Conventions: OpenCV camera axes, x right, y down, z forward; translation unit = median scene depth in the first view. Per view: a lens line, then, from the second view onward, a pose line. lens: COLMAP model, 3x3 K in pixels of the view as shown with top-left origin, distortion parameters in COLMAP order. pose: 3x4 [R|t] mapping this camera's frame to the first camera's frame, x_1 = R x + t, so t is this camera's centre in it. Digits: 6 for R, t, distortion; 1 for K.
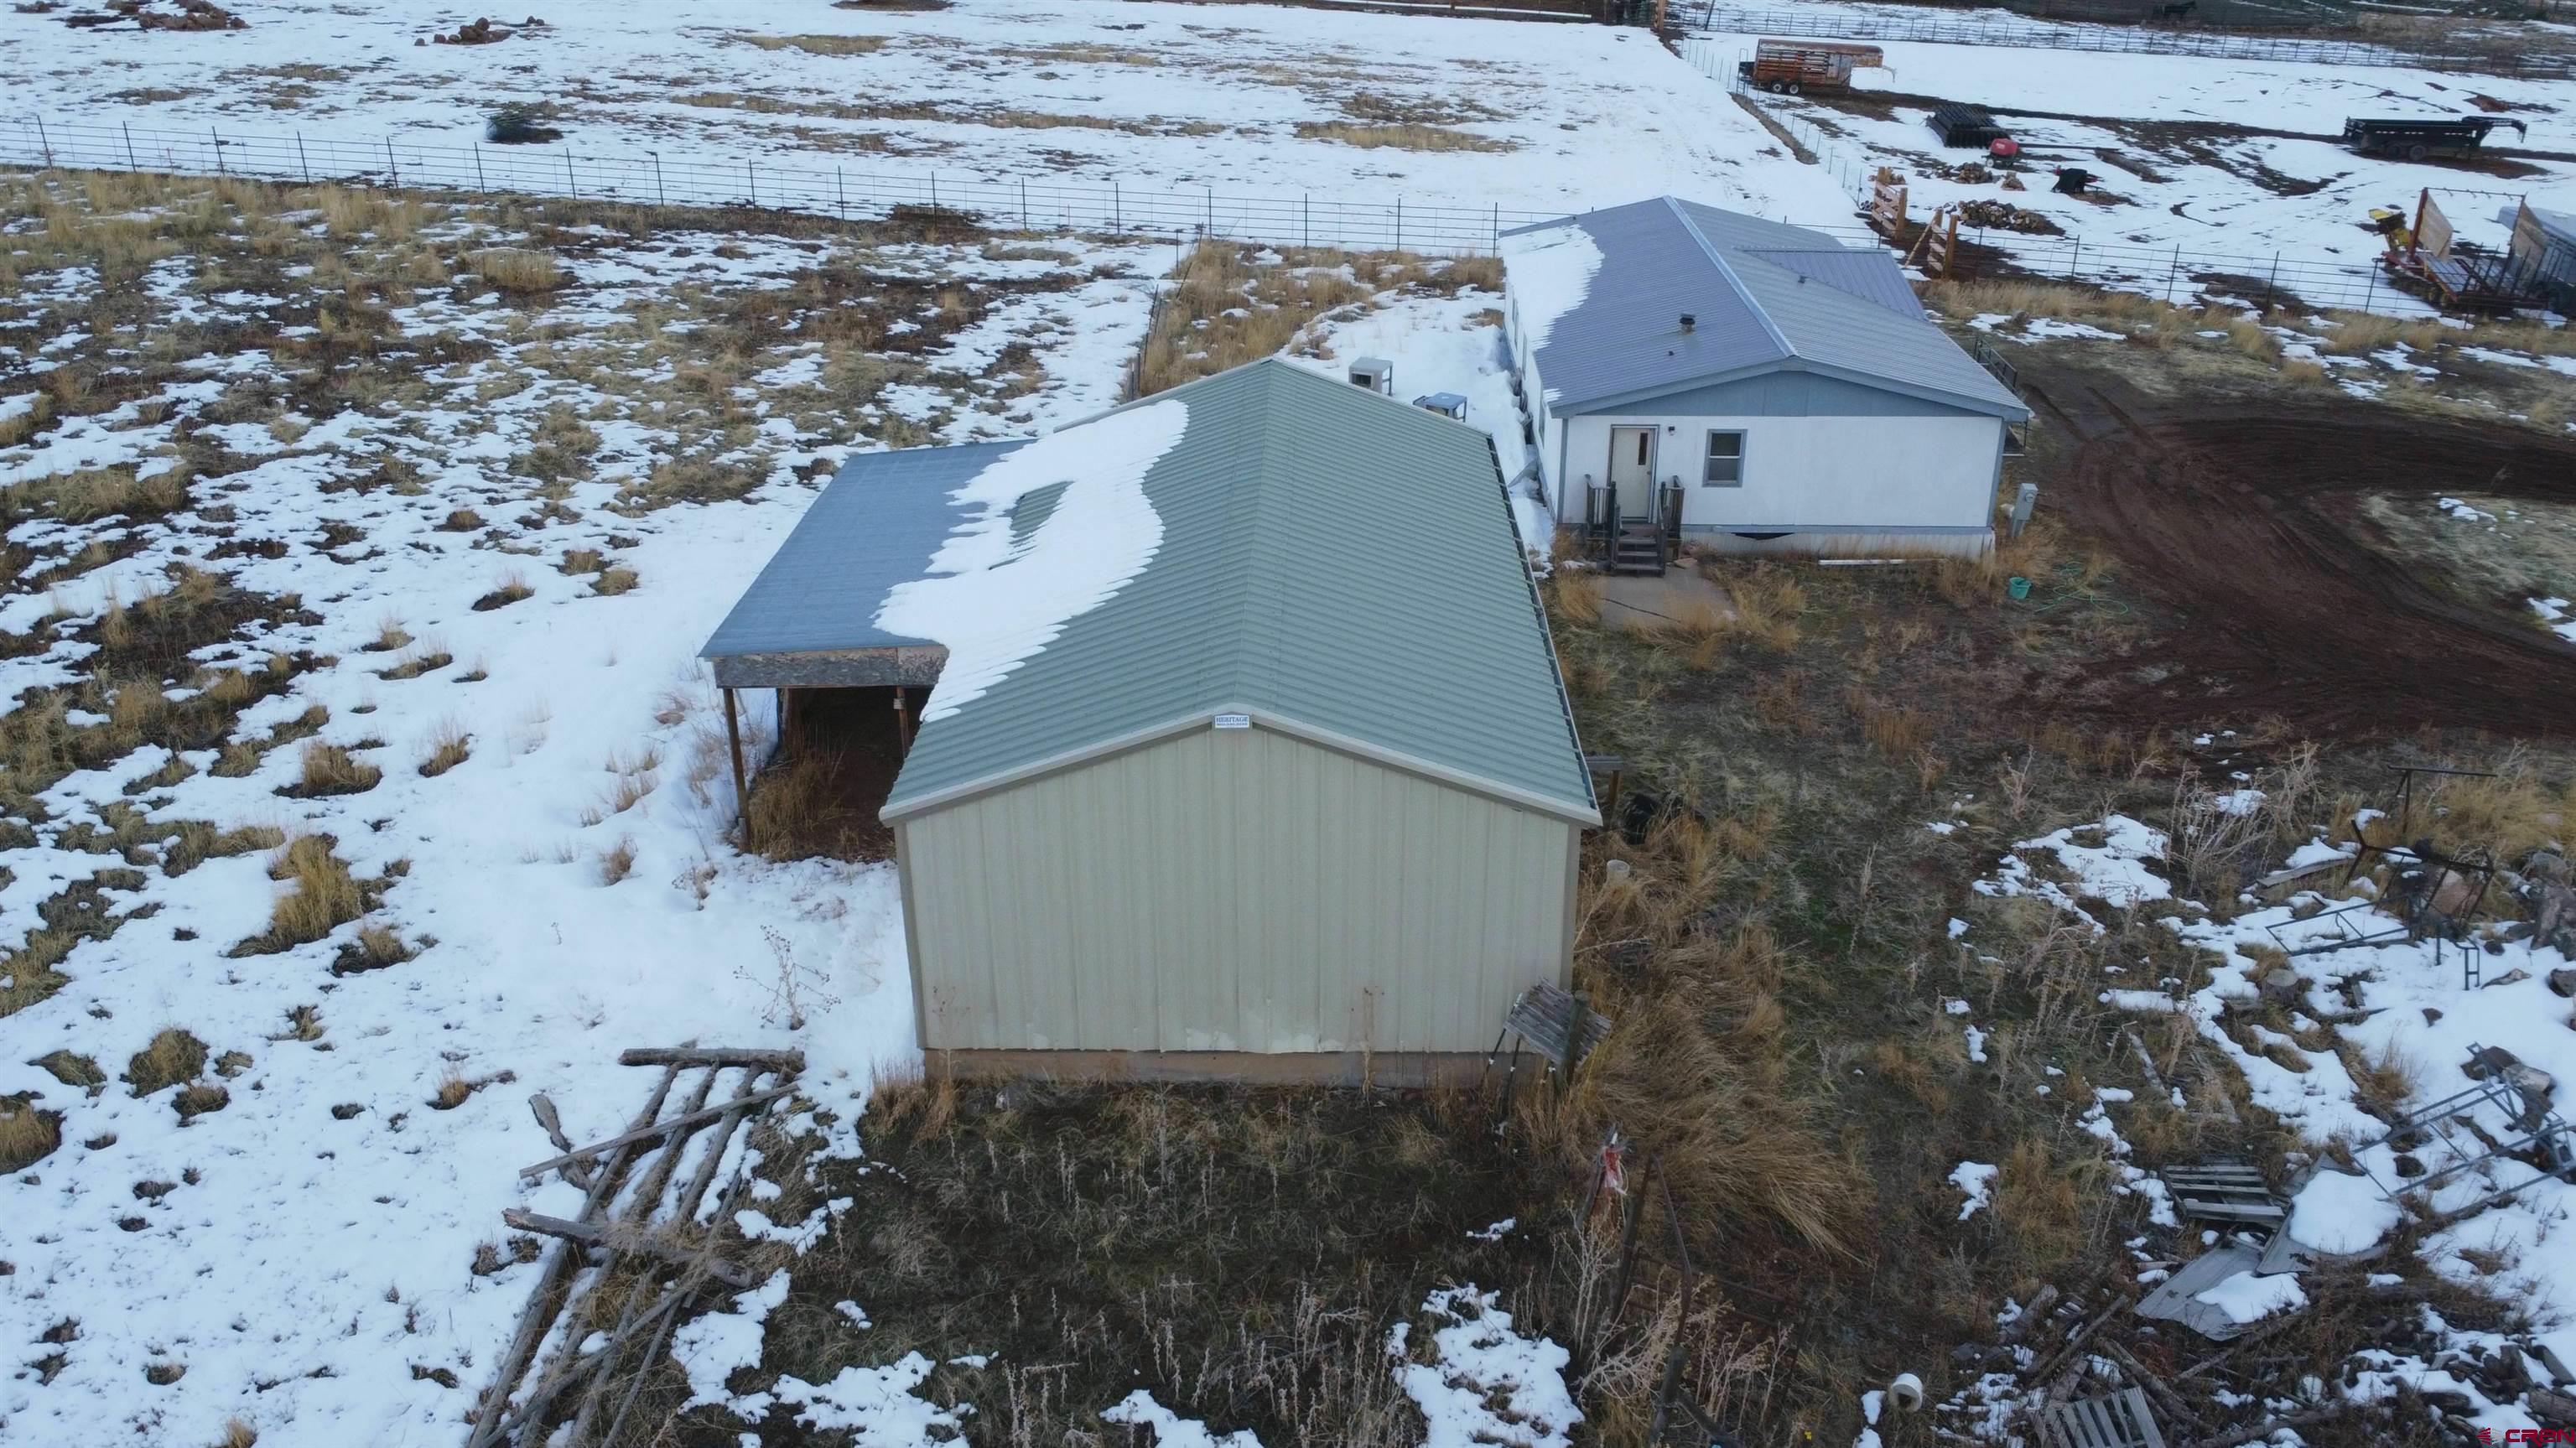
lens RADIAL K [[1983.9, 0, 1288.0], [0, 1983.9, 724.0], [0, 0, 1]] dist [0.012261, -0.029418]
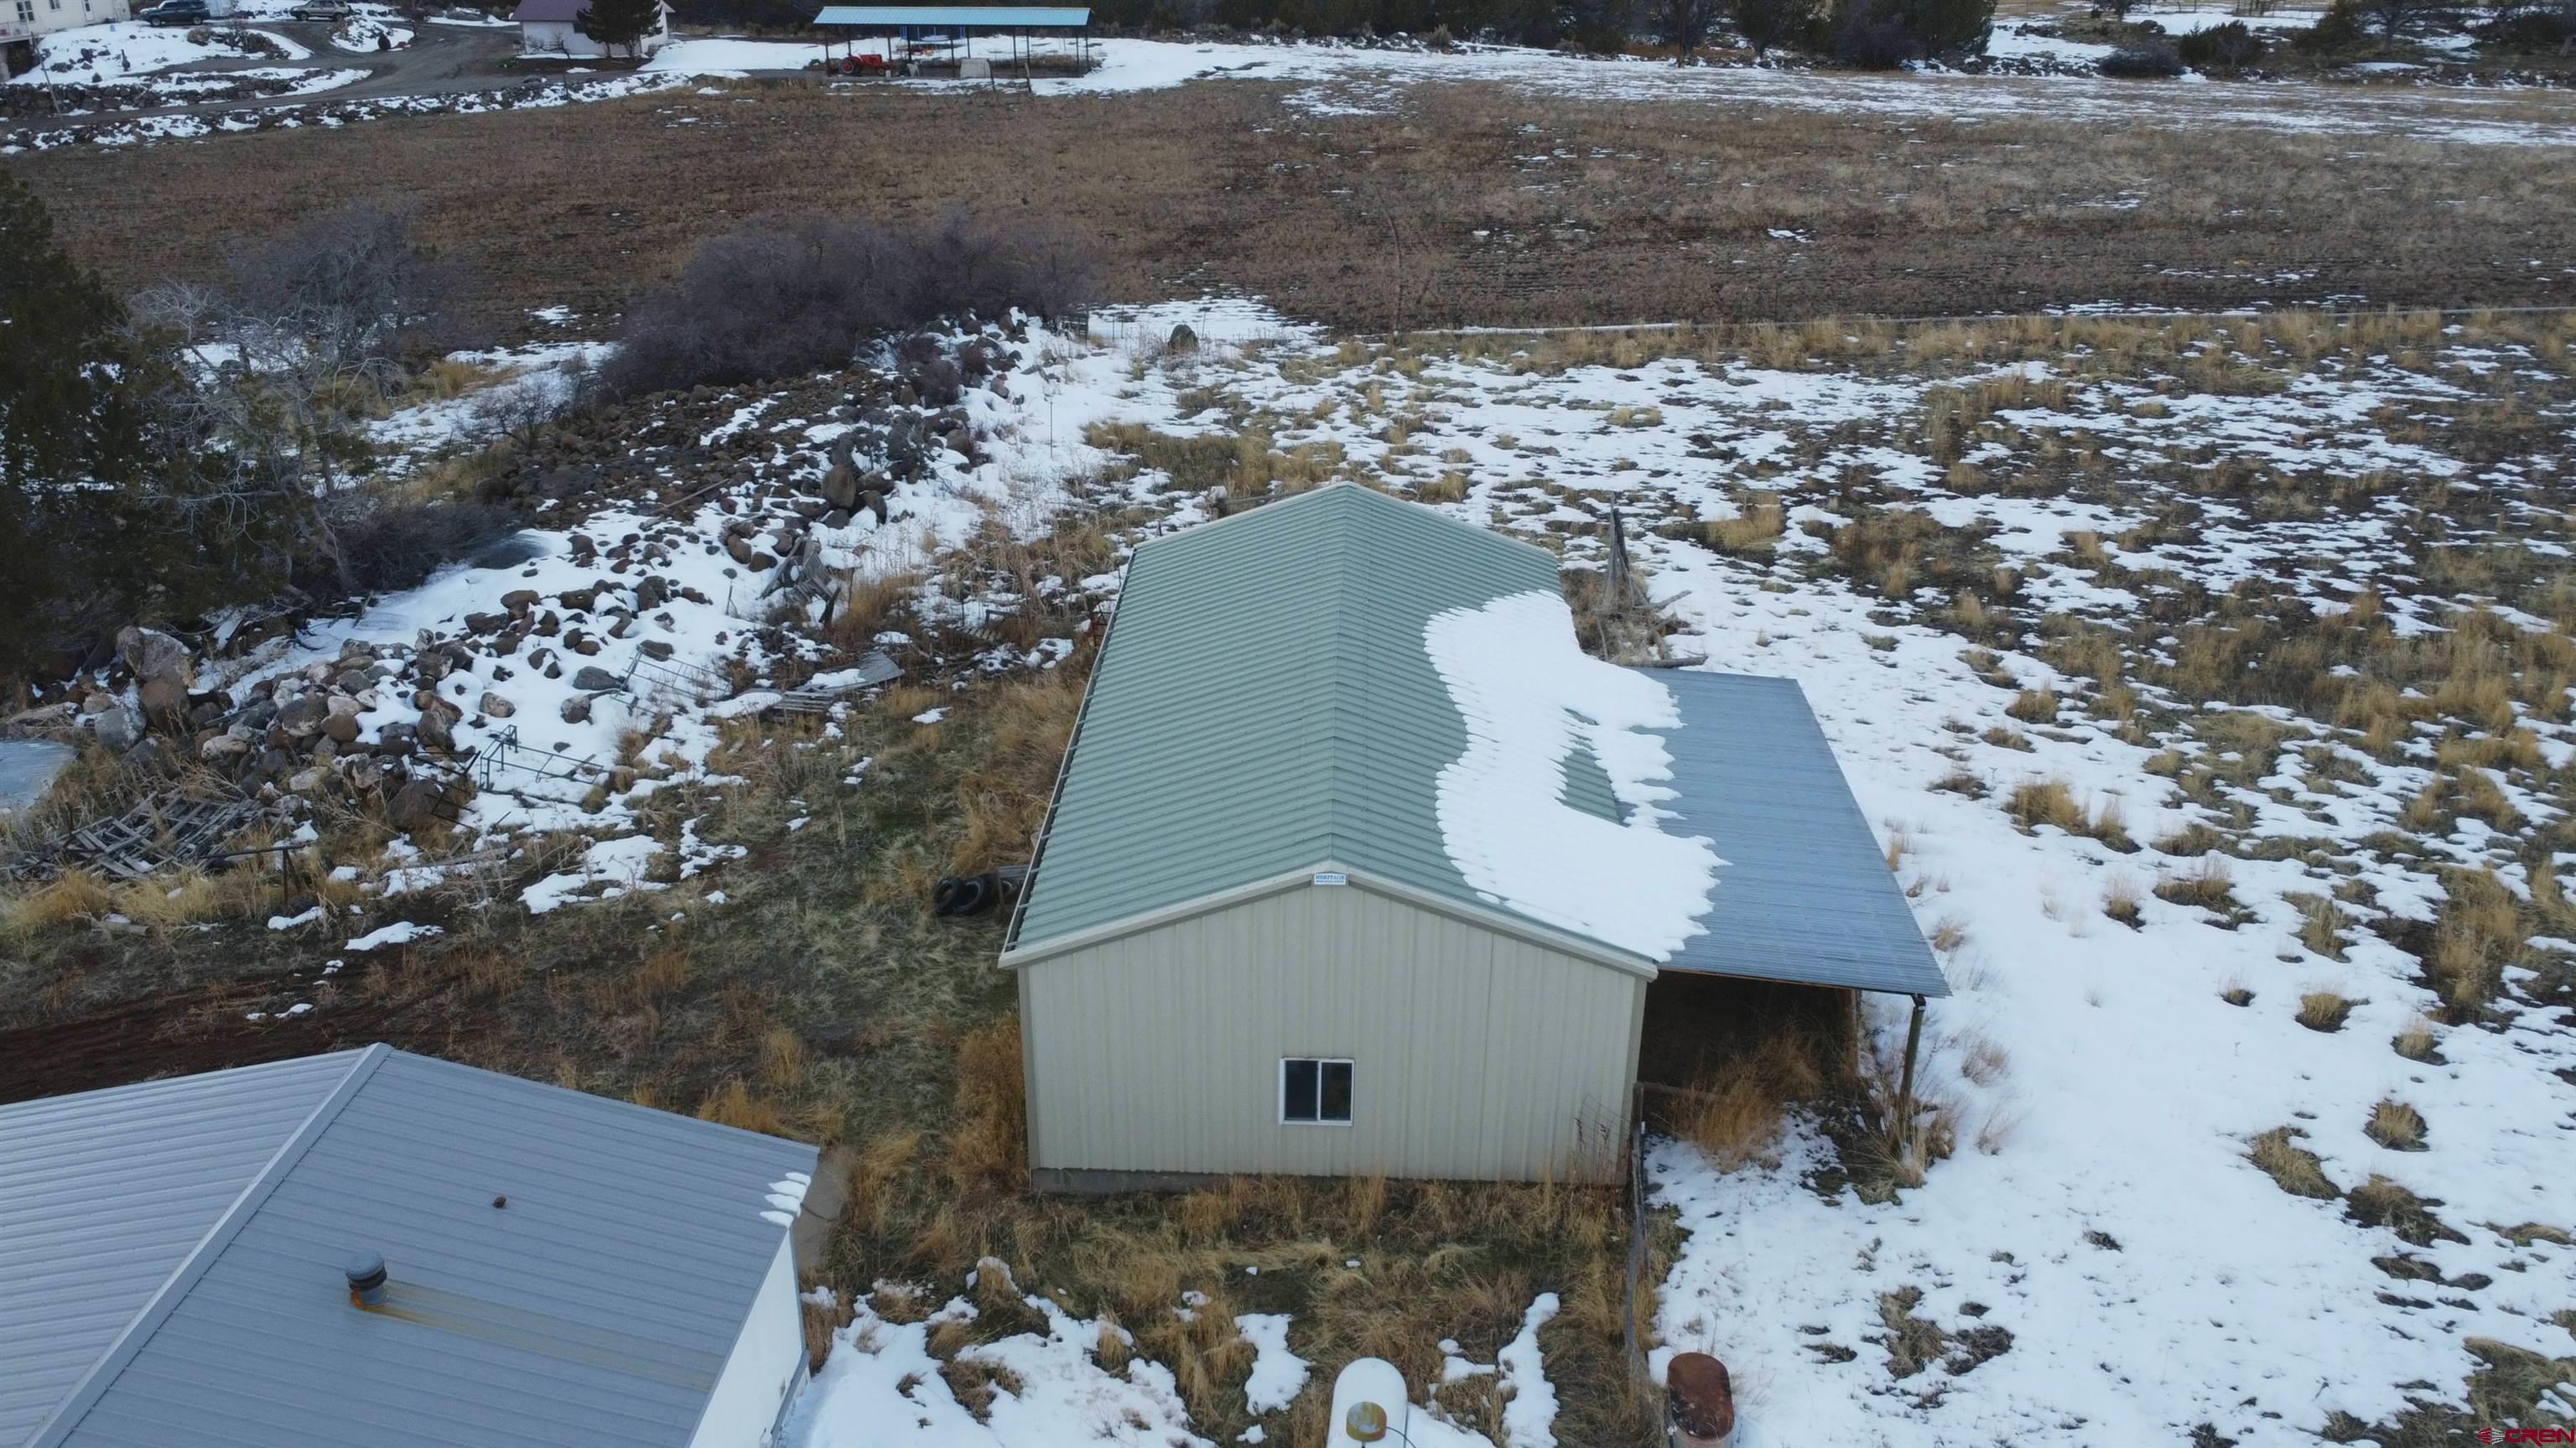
lens RADIAL K [[2039.6, 0, 1288.0], [0, 2039.6, 724.0], [0, 0, 1]] dist [0.000890, -0.009420]
pose [[-0.999750, -0.015037, 0.016556, -0.003610], [0.002363, 0.665075, 0.746773, -0.564880], [-0.022240, 0.746626, -0.664873, 1.103873]]
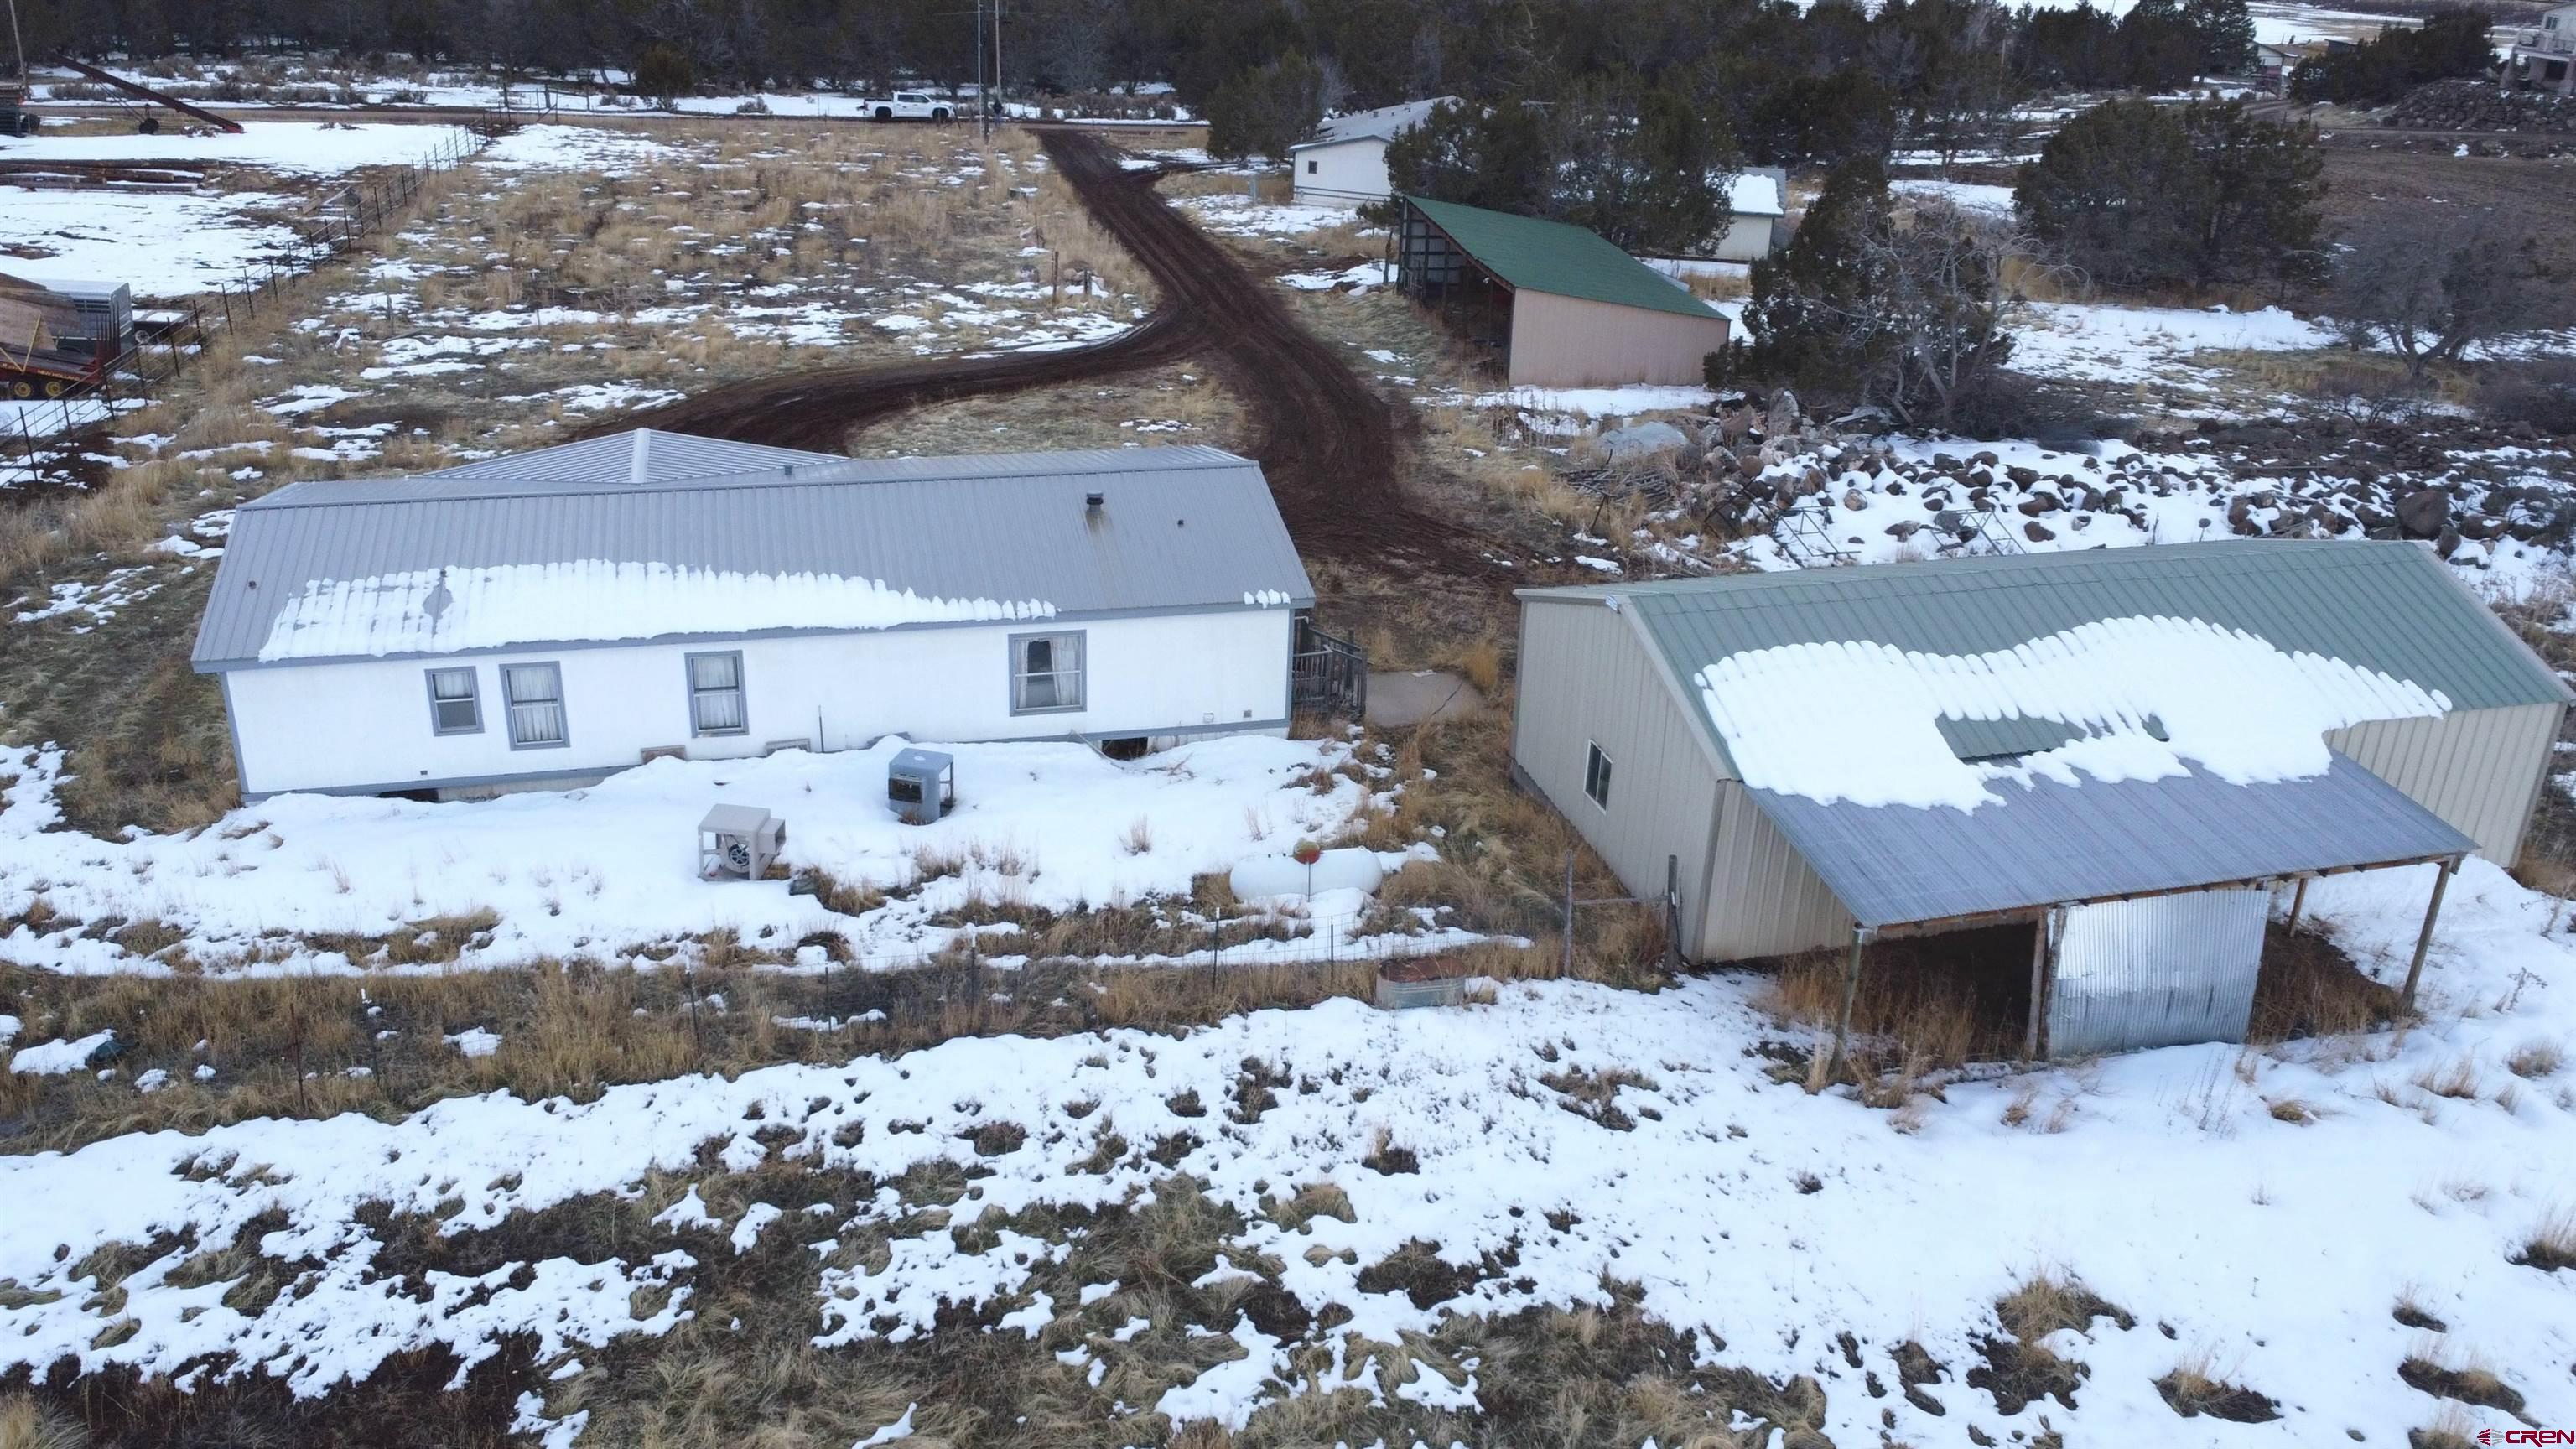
lens RADIAL K [[2071.1, 0, 1288.0], [0, 2071.1, 724.5], [0, 0, 1]] dist [0.000953, -0.001748]
pose [[-0.285836, -0.403791, 0.869051, -0.616455], [0.361818, 0.794285, 0.488057, -0.501859], [-0.887347, 0.453943, -0.080936, 0.958512]]
